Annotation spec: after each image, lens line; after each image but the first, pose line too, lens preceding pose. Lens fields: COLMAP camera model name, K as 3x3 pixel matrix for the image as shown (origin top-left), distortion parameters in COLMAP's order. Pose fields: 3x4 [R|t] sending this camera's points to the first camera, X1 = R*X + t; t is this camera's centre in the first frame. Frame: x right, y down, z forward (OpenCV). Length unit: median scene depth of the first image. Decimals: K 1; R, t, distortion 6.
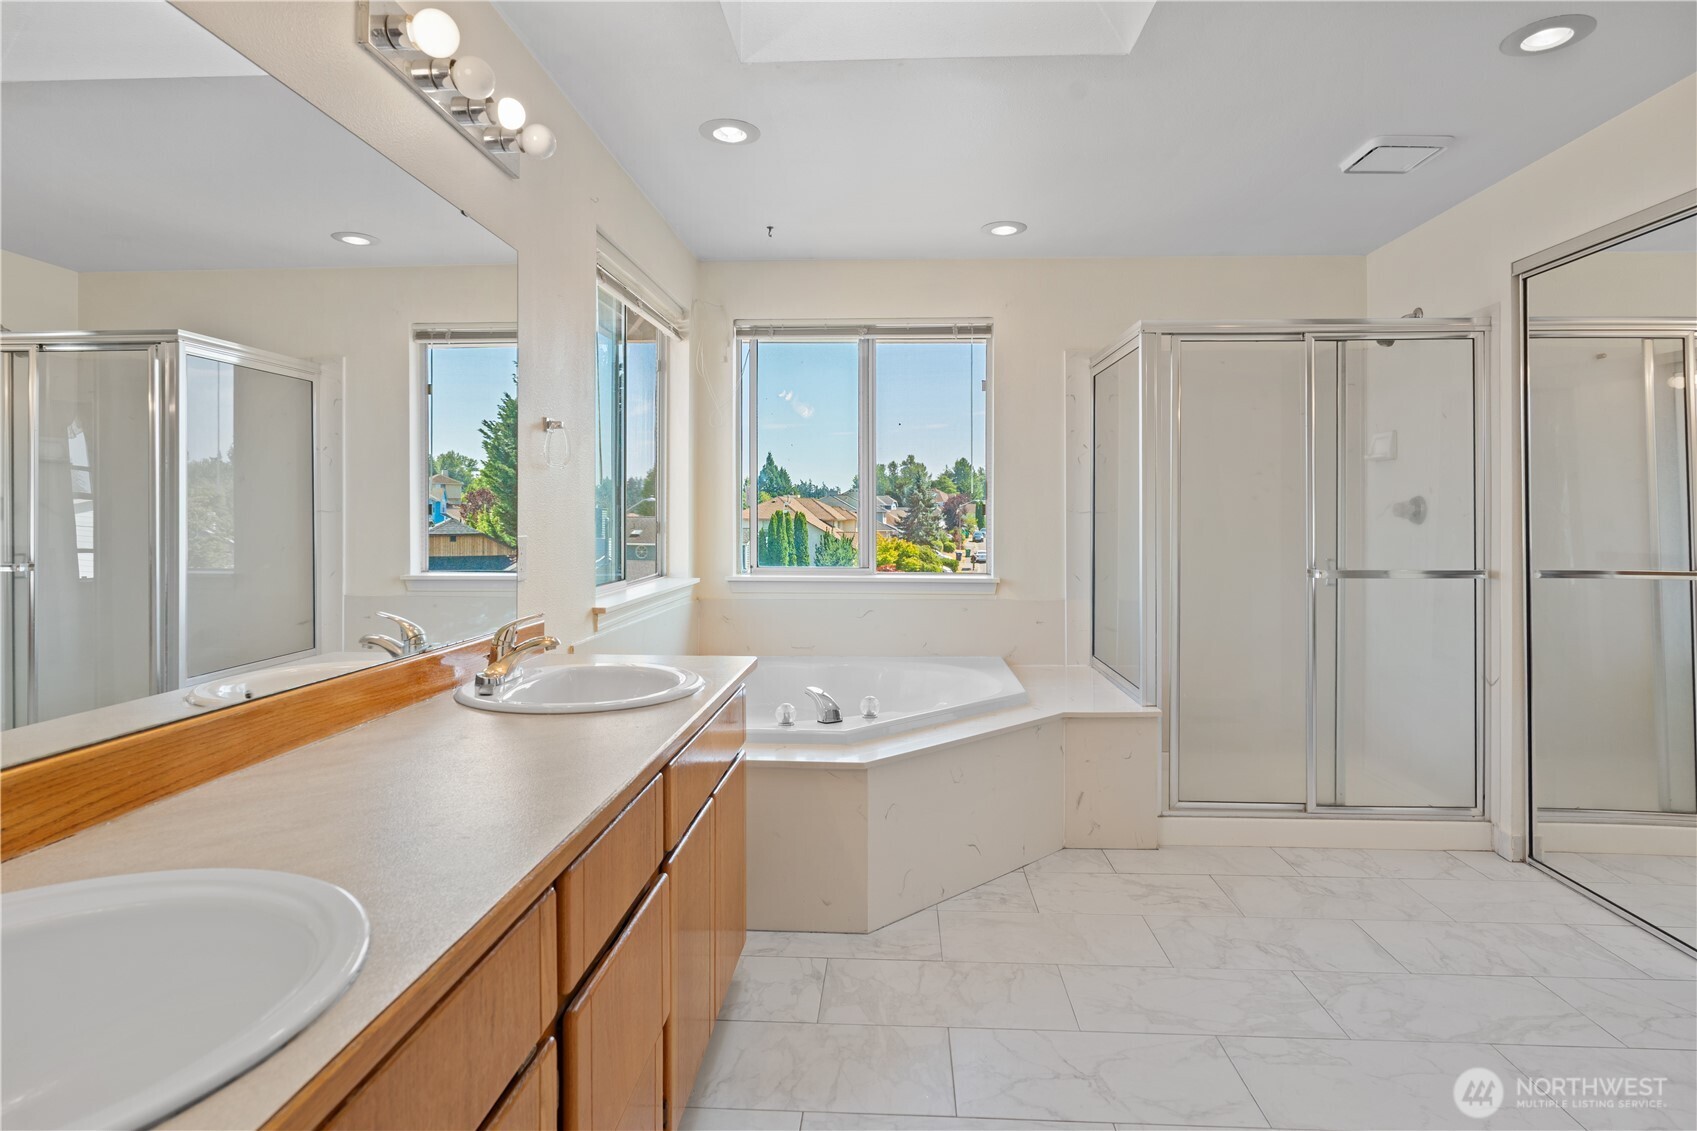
lens RADIAL K [[886.2, 0, 849.9], [0, 886.2, 514.3], [0, 0, 1]] dist [0.000022, 0.000030]
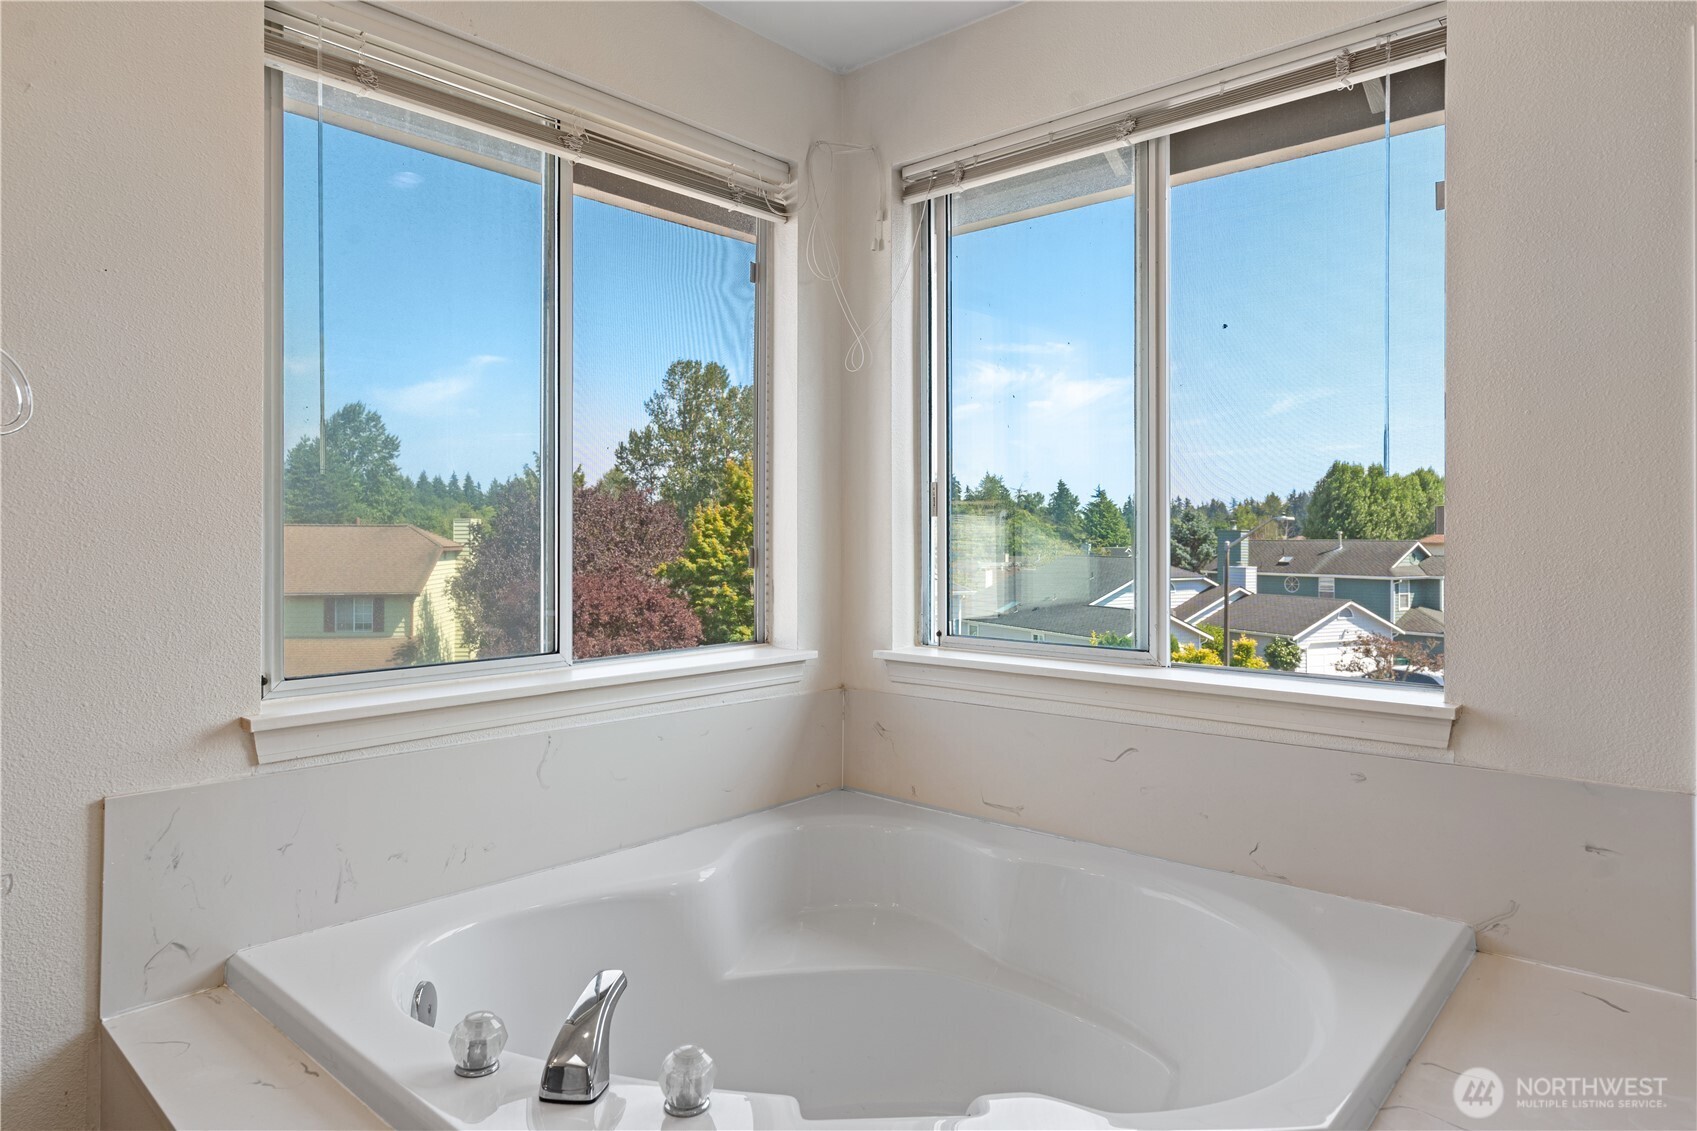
lens RADIAL K [[1024.7, 0, 853.8], [0, 1024.7, 533.9], [0, 0, 1]] dist [0.004211, 0.001934]
pose [[0.782997, -0.004477, -0.622010, 0.240842], [0.002504, 0.999989, -0.004046, 0.002580], [0.622021, 0.001611, 0.782999, 0.522545]]
